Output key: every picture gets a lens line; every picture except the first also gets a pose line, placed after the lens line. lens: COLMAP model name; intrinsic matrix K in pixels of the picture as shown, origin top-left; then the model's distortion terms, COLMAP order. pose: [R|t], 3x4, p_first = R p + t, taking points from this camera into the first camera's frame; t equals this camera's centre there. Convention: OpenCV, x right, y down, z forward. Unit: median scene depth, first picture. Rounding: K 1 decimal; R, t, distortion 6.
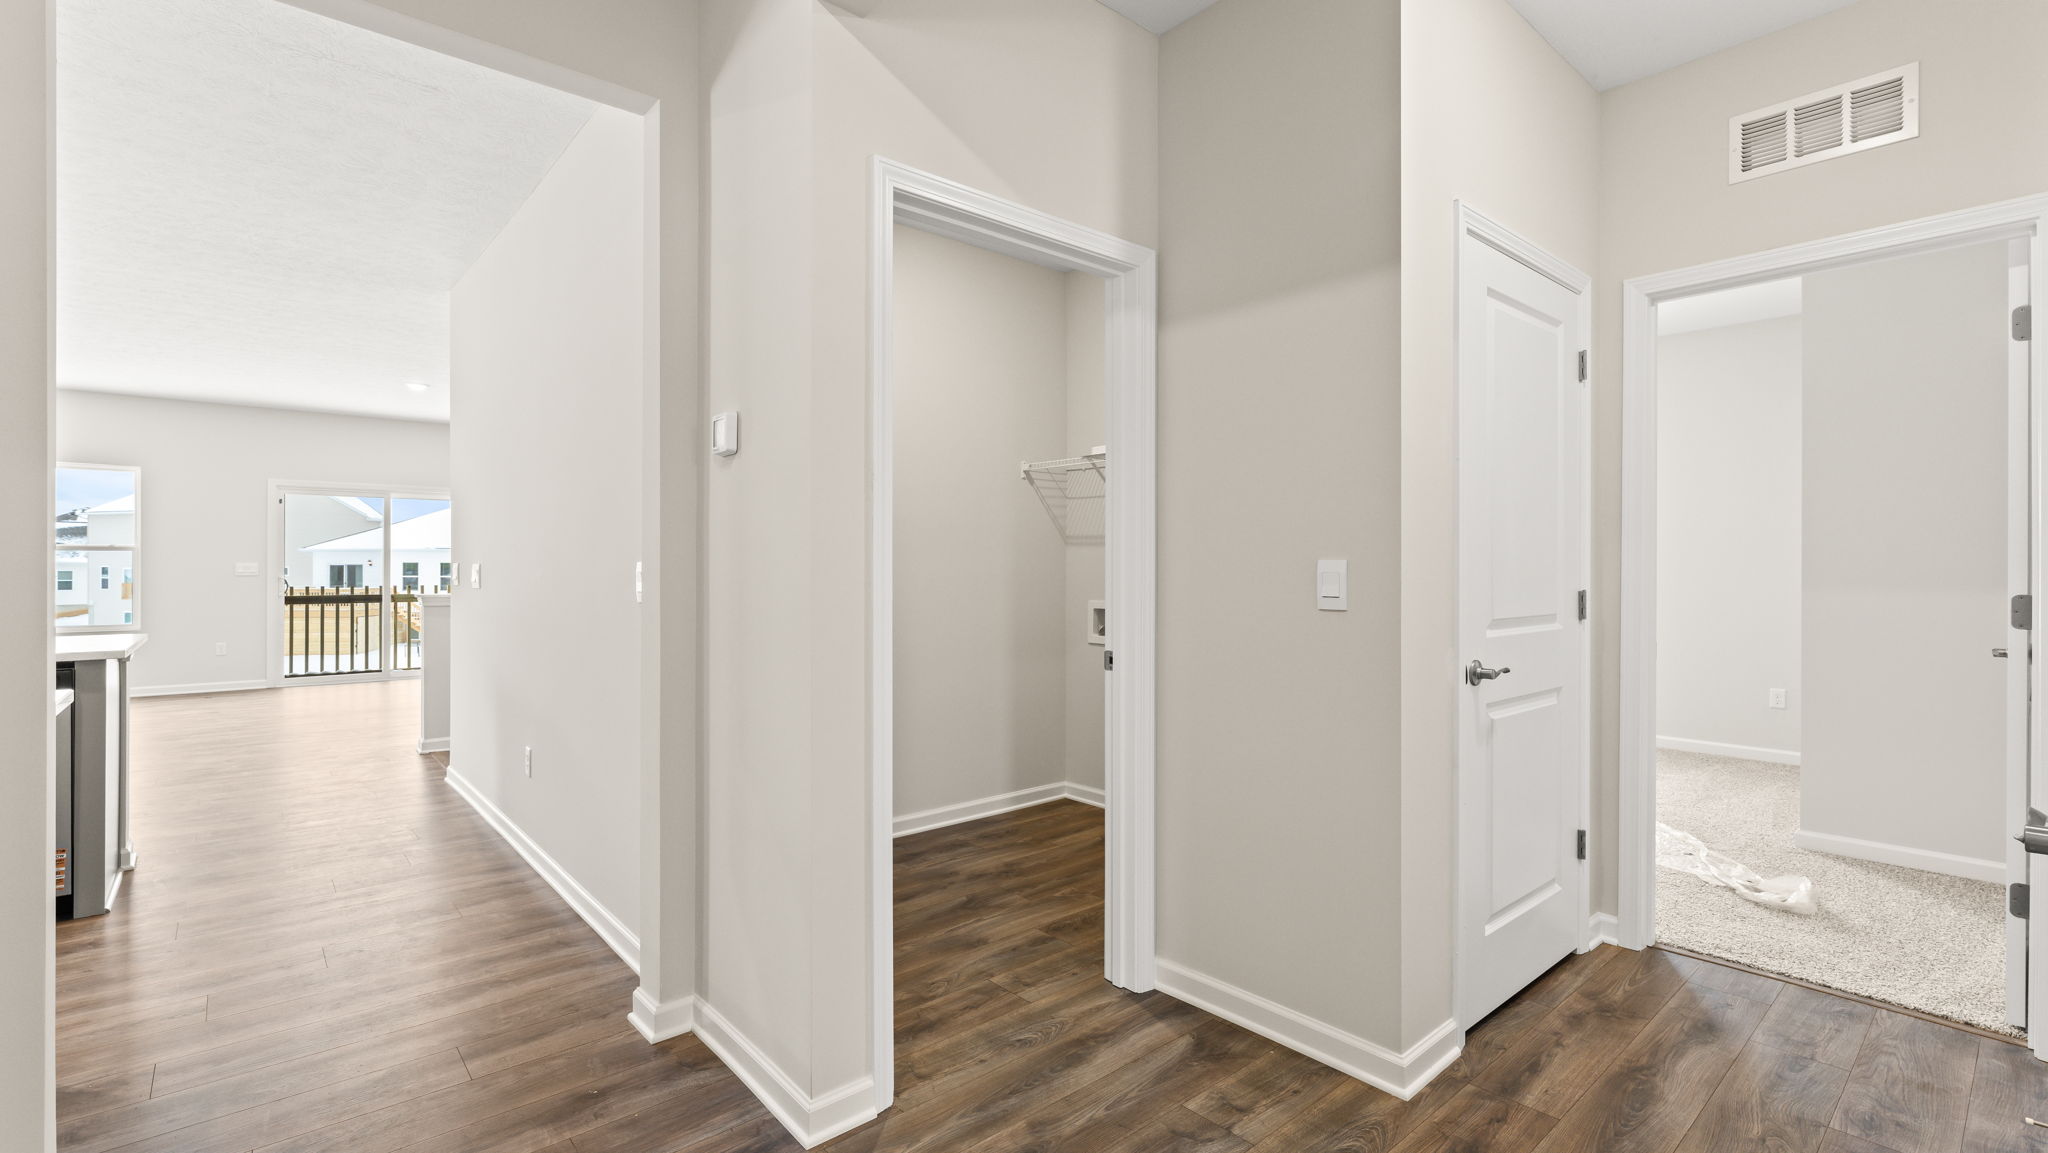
lens RADIAL K [[903.1, 0, 1025.1], [0, 903.1, 570.6], [0, 0, 1]] dist [-0.002312, -0.000399]
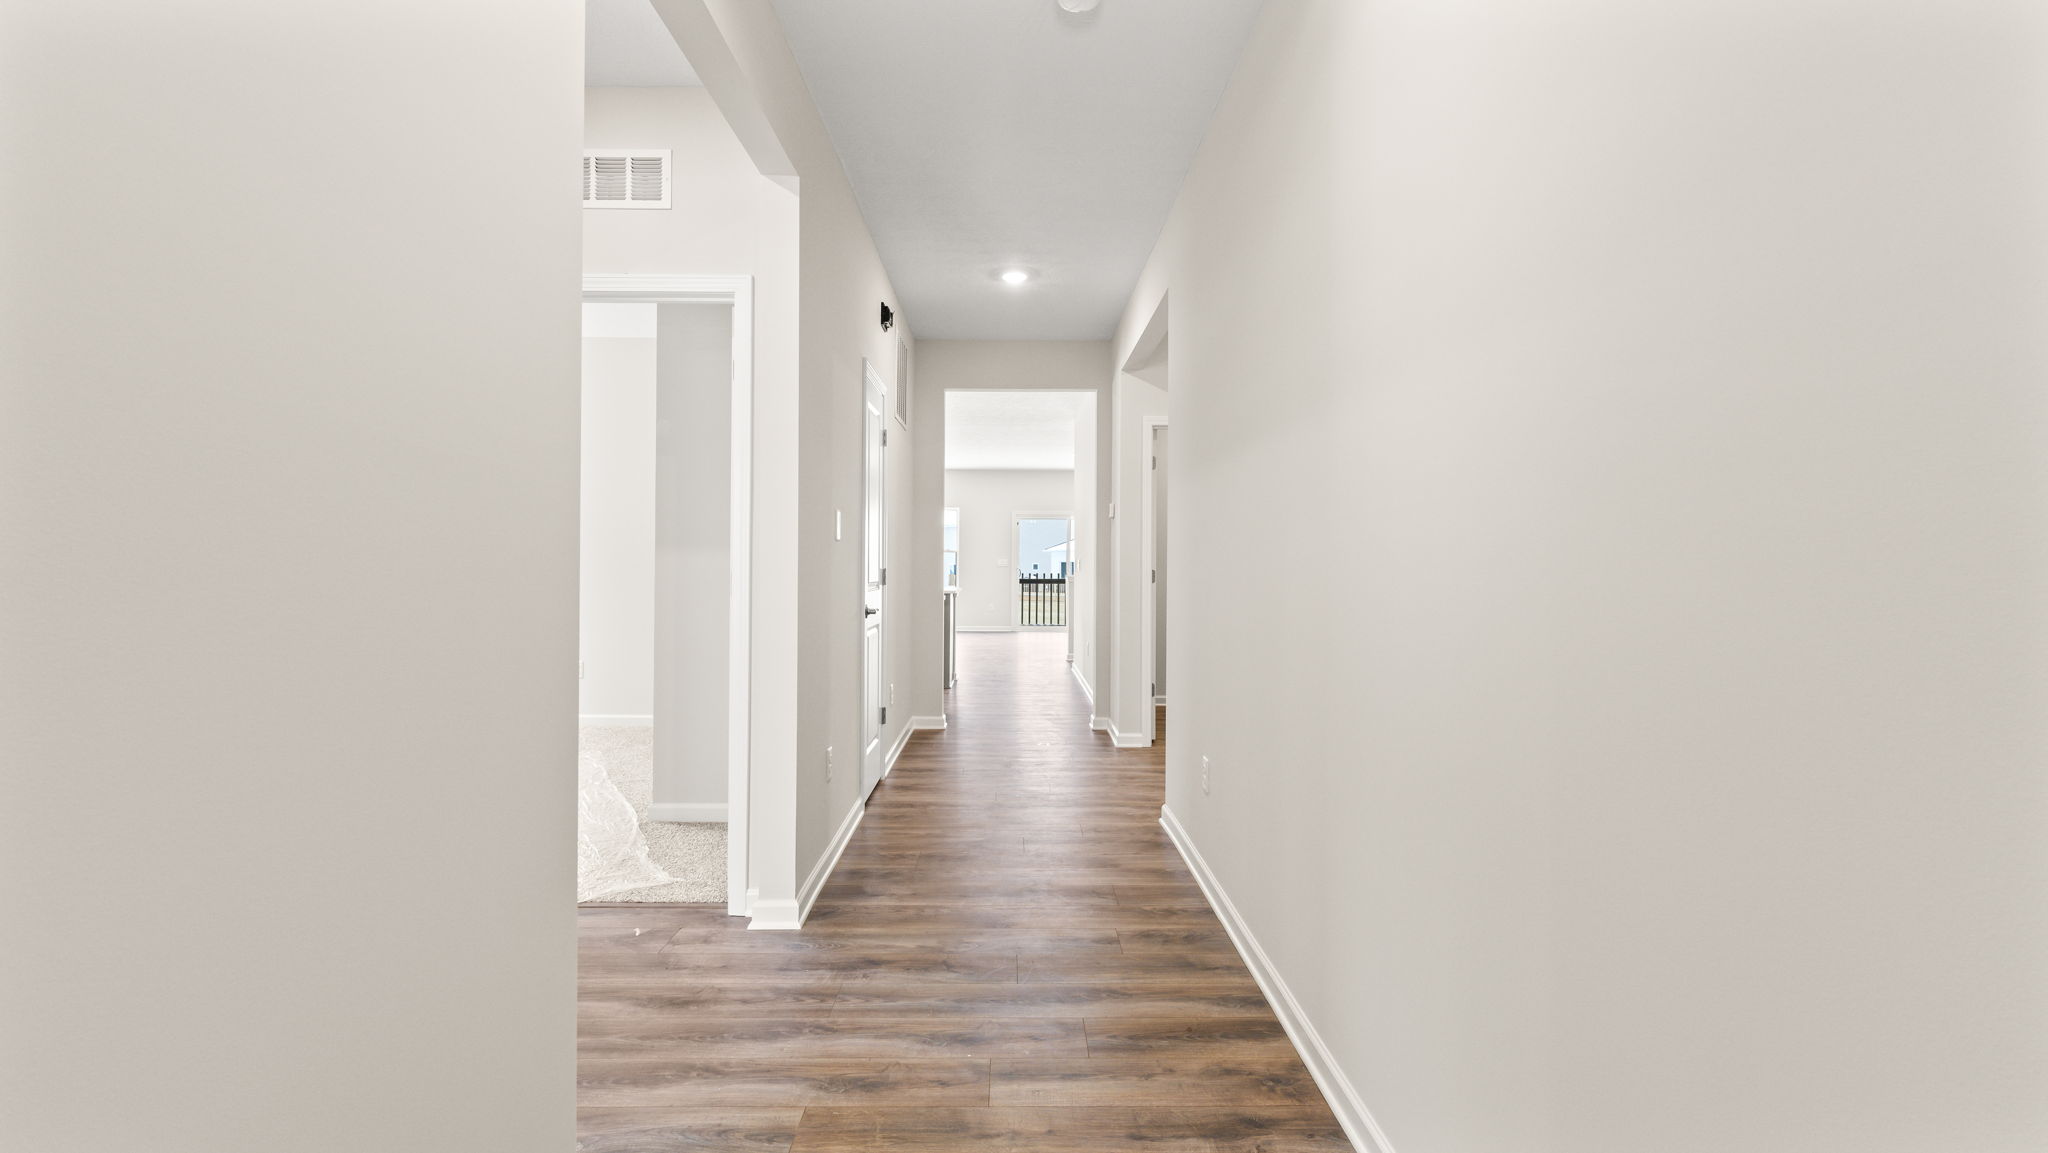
lens RADIAL K [[903.1, 0, 1025.1], [0, 903.1, 570.6], [0, 0, 1]] dist [-0.002312, -0.000399]
pose [[0.761794, 0.006922, -0.647782, 0.937760], [-0.005152, 0.999976, 0.004626, 0.014309], [0.647798, -0.000187, 0.761812, -0.949864]]
